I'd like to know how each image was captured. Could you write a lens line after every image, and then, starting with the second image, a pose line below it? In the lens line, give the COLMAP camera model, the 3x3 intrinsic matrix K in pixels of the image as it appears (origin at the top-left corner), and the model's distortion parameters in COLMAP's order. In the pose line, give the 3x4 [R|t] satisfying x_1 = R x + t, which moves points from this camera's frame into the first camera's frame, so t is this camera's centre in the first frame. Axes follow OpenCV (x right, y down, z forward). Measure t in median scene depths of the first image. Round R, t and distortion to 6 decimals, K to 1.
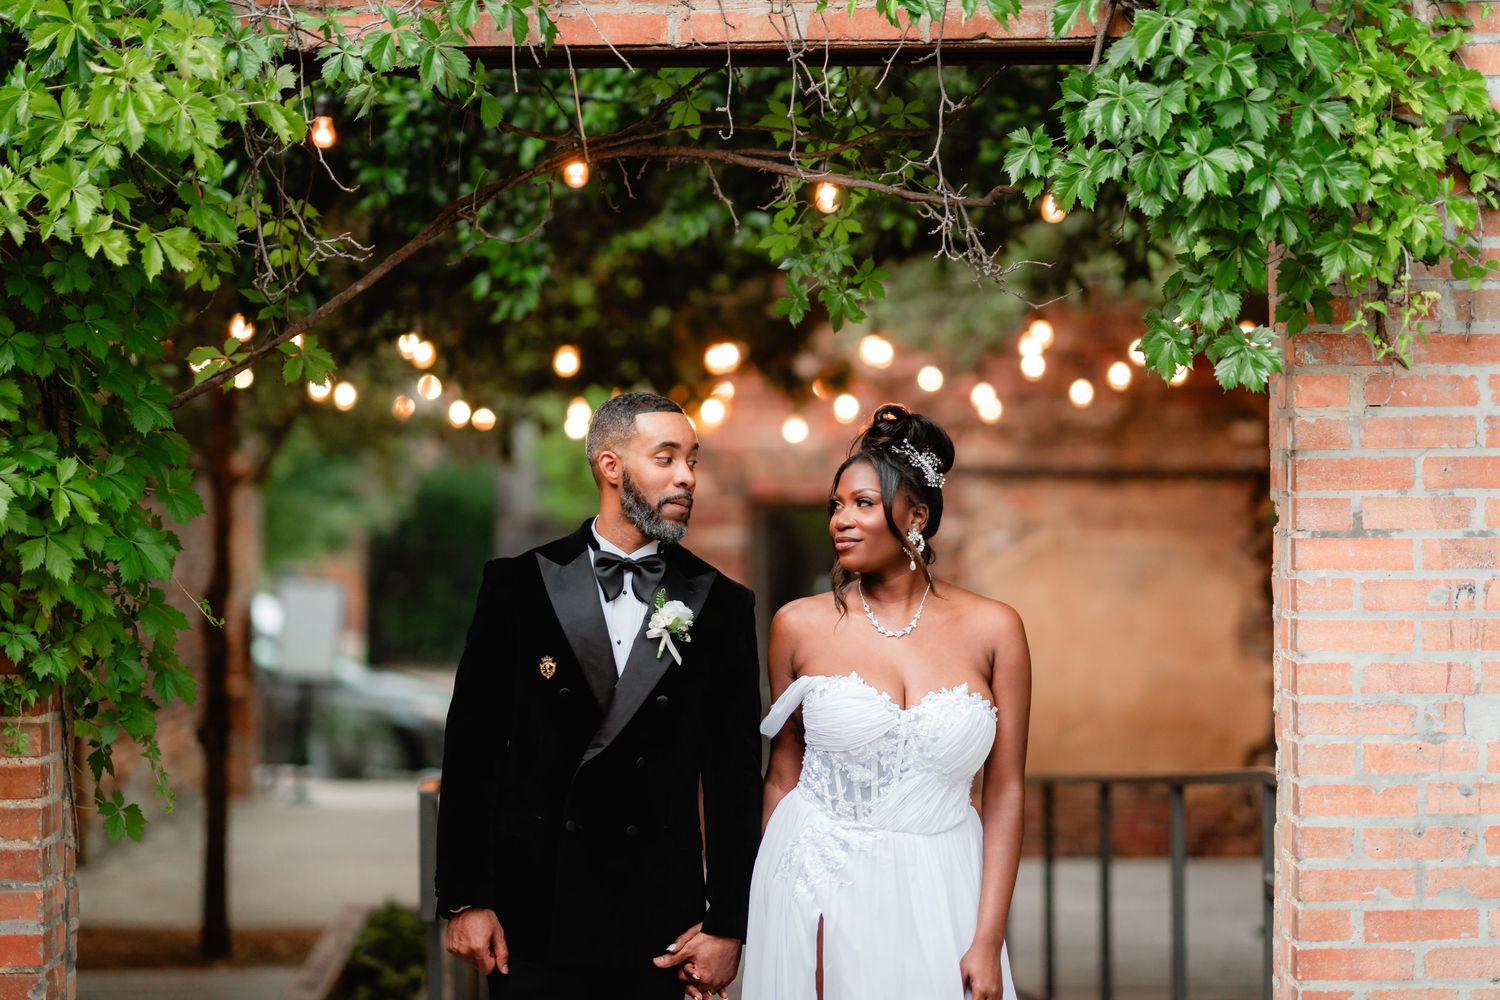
lens RADIAL K [[3813.9, 0, 816.4], [0, 3813.9, 499.4], [0, 0, 1]] dist [0.088781, -0.369865]
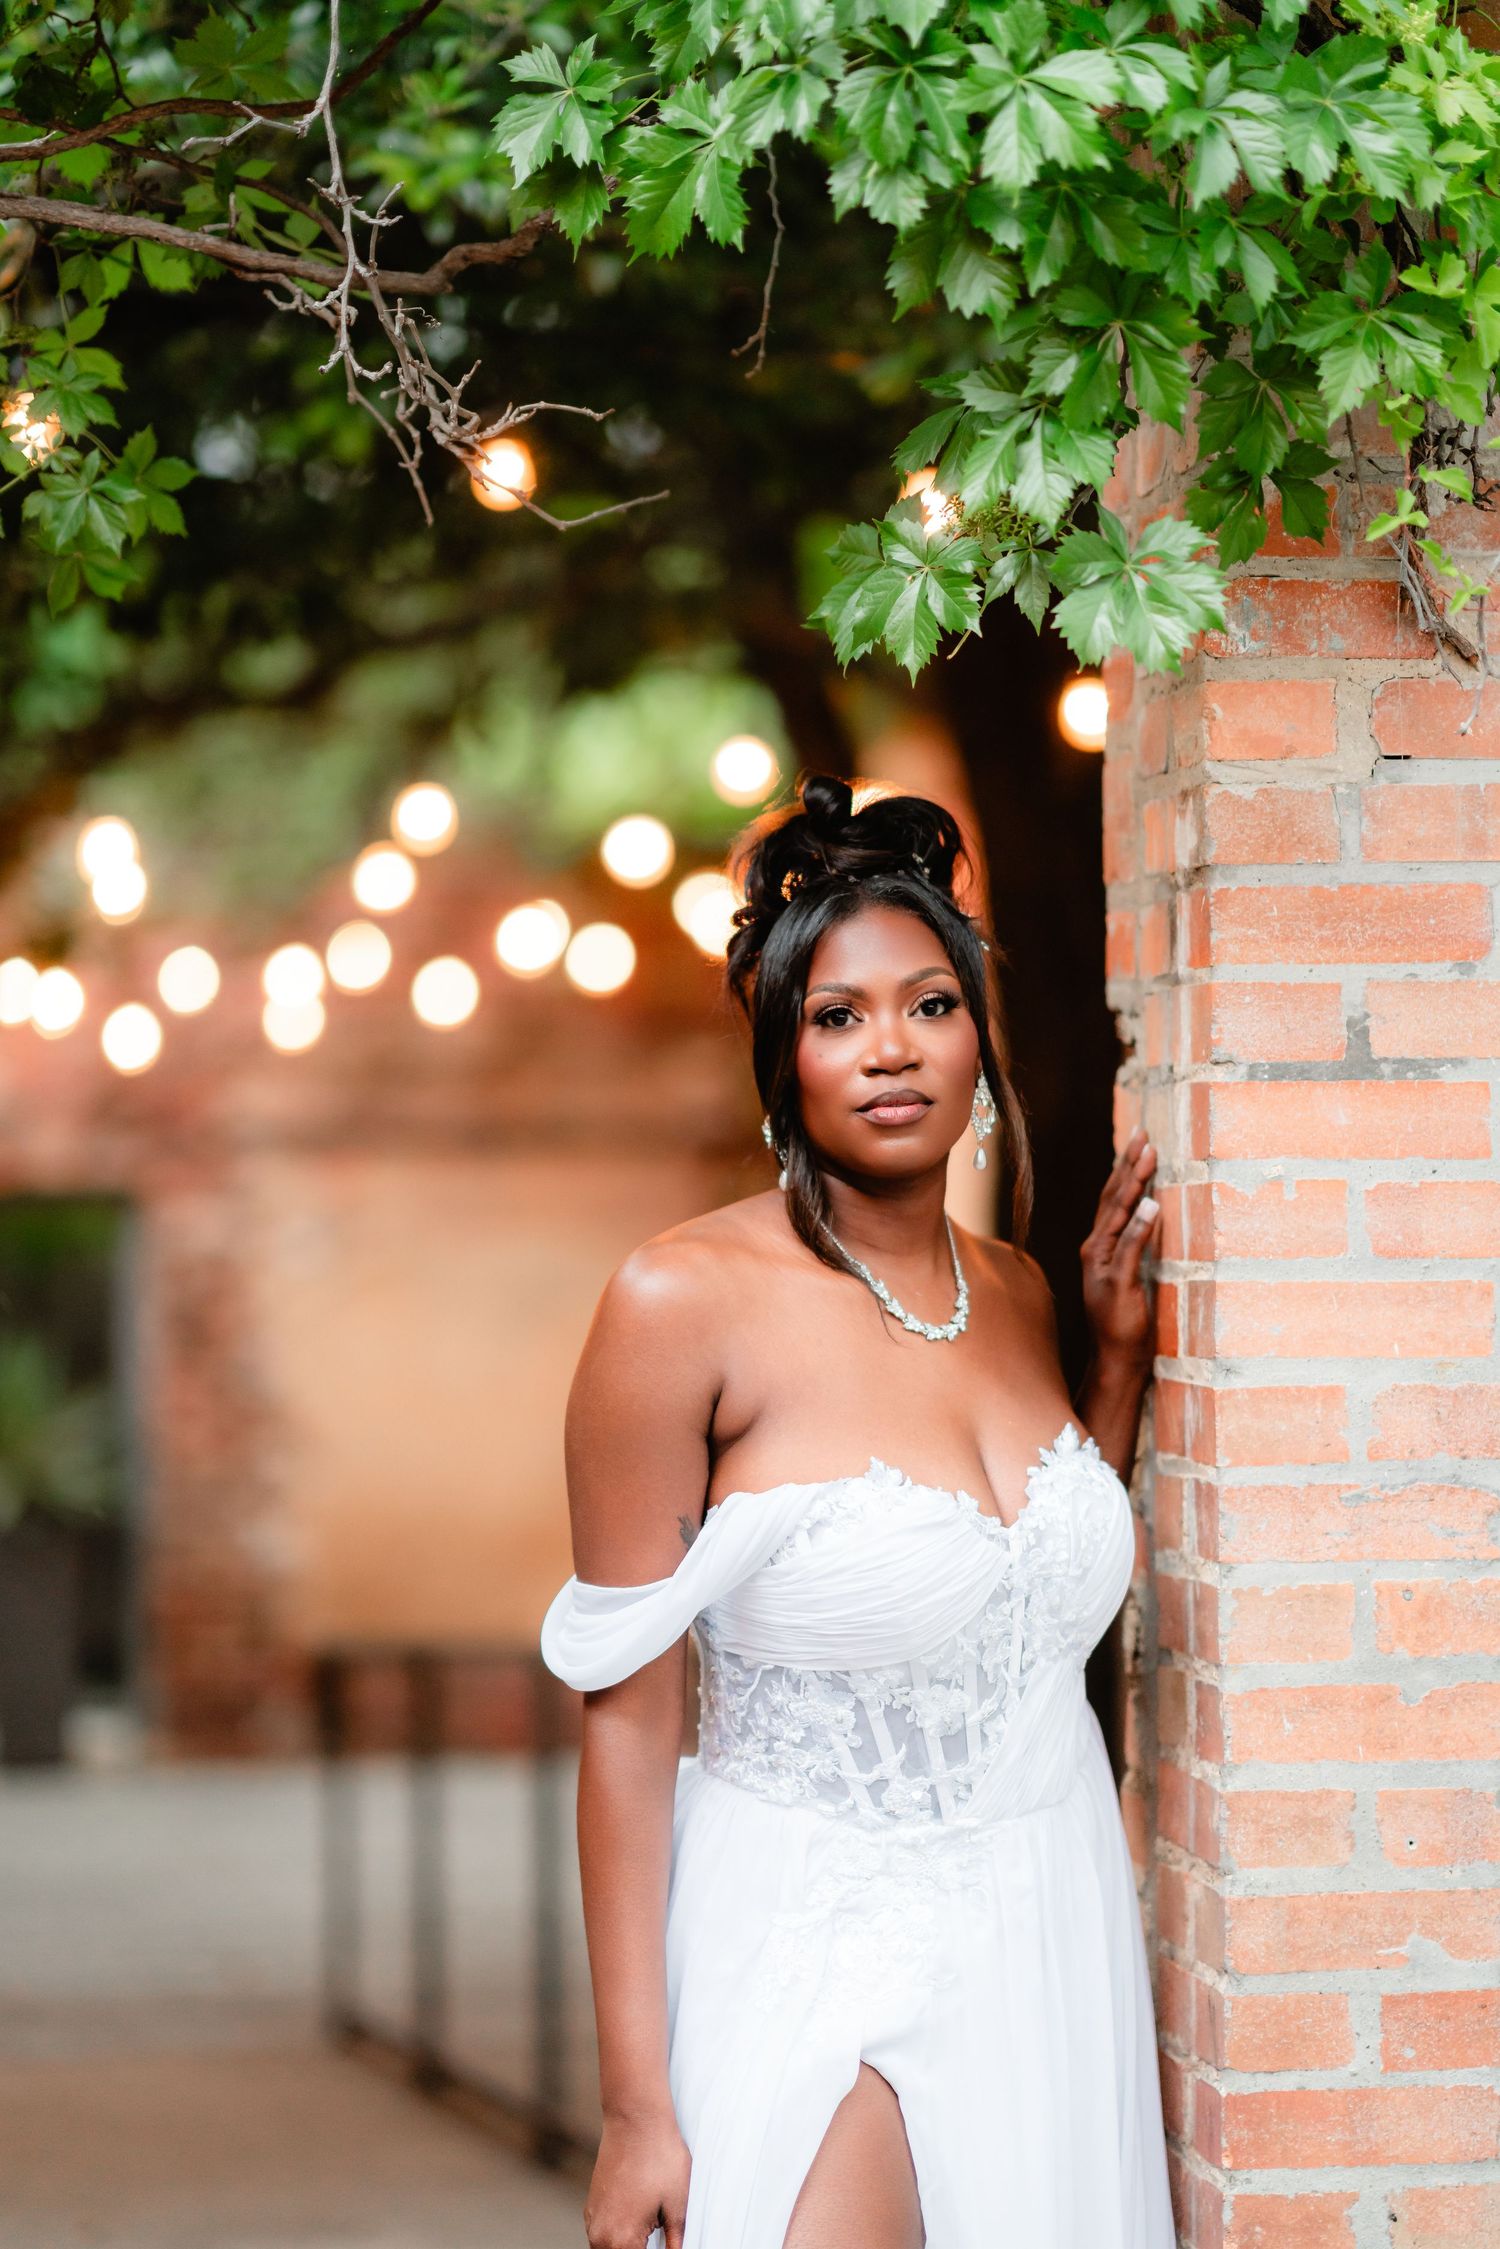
lens RADIAL K [[5333.8, 0, 757.9], [0, 5333.8, 1182.5], [0, 0, 1]] dist [0.025419, 0.460432]
pose [[0.989288, -0.004178, 0.145916, -0.005190], [0.005294, 0.999960, -0.007262, 0.024828], [-0.145880, 0.007956, 0.989270, 0.445210]]
